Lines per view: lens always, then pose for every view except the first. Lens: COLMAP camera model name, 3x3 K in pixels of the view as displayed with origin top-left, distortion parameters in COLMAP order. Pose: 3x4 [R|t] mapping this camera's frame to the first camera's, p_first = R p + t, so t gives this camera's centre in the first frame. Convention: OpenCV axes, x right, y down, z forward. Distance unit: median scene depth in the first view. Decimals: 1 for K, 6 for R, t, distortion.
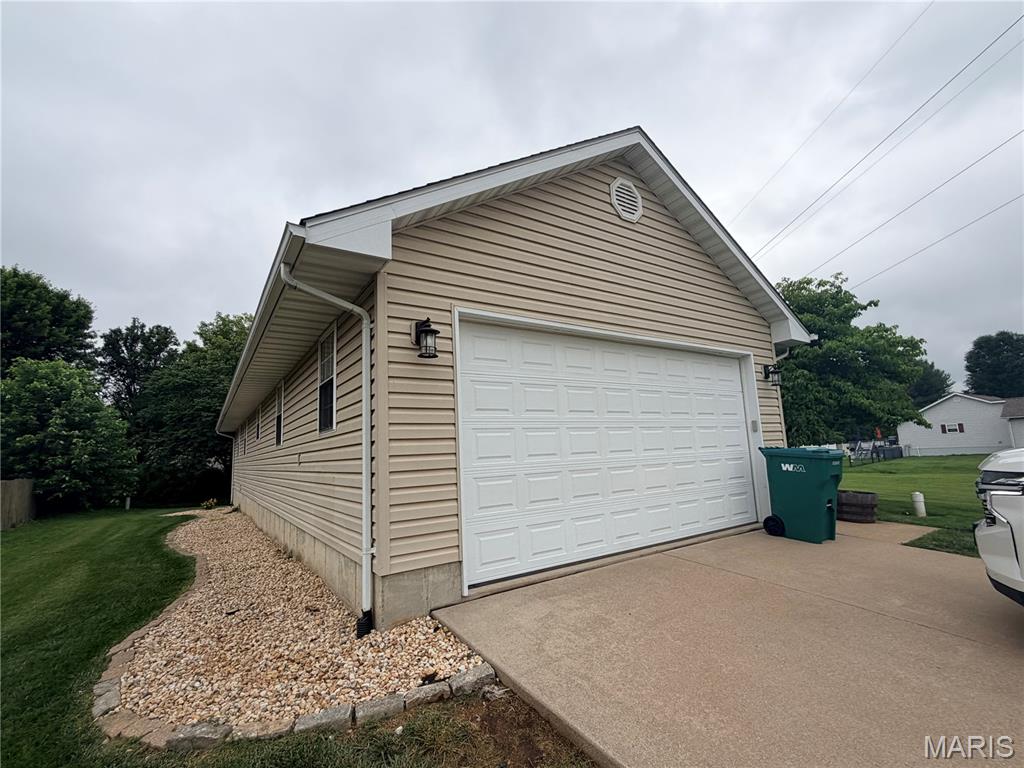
lens RADIAL K [[460.6, 0, 512.0], [0, 460.6, 384.0], [0, 0, 1]] dist [-0.002633, -0.000173]
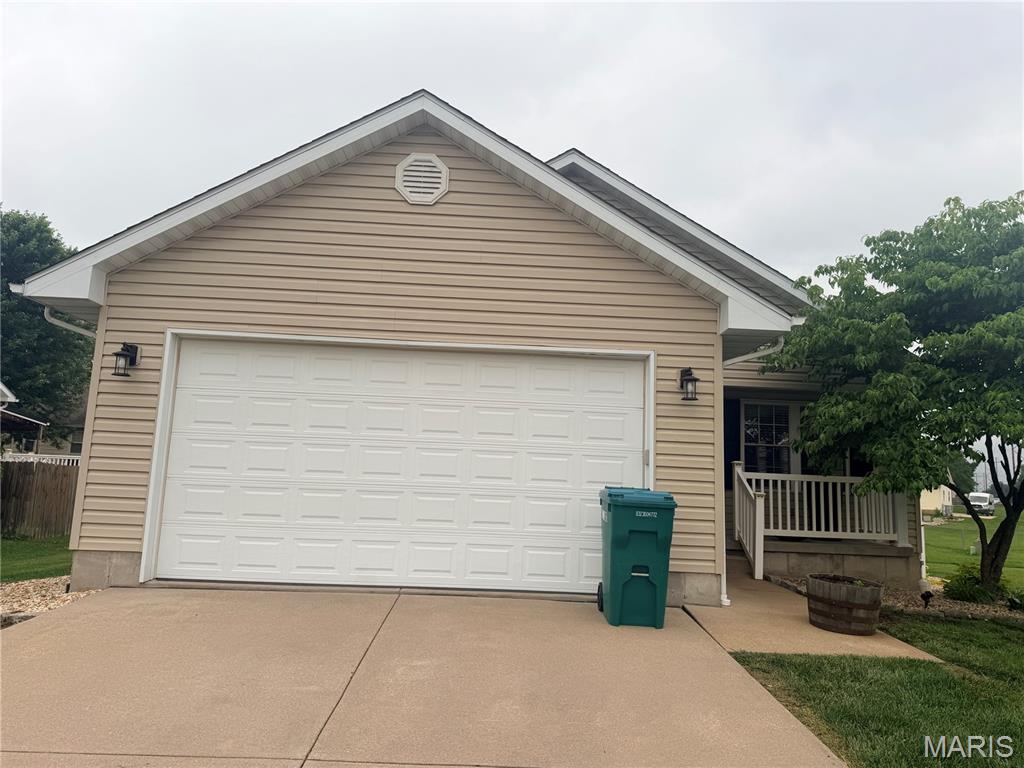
lens RADIAL K [[712.4, 0, 512.0], [0, 712.4, 384.0], [0, 0, 1]] dist [0.017670, -0.004294]
pose [[0.845593, 0.001687, -0.533826, 1.111867], [0.000704, 0.999991, 0.004275, -0.029873], [0.533828, -0.003991, 0.845583, -0.014634]]
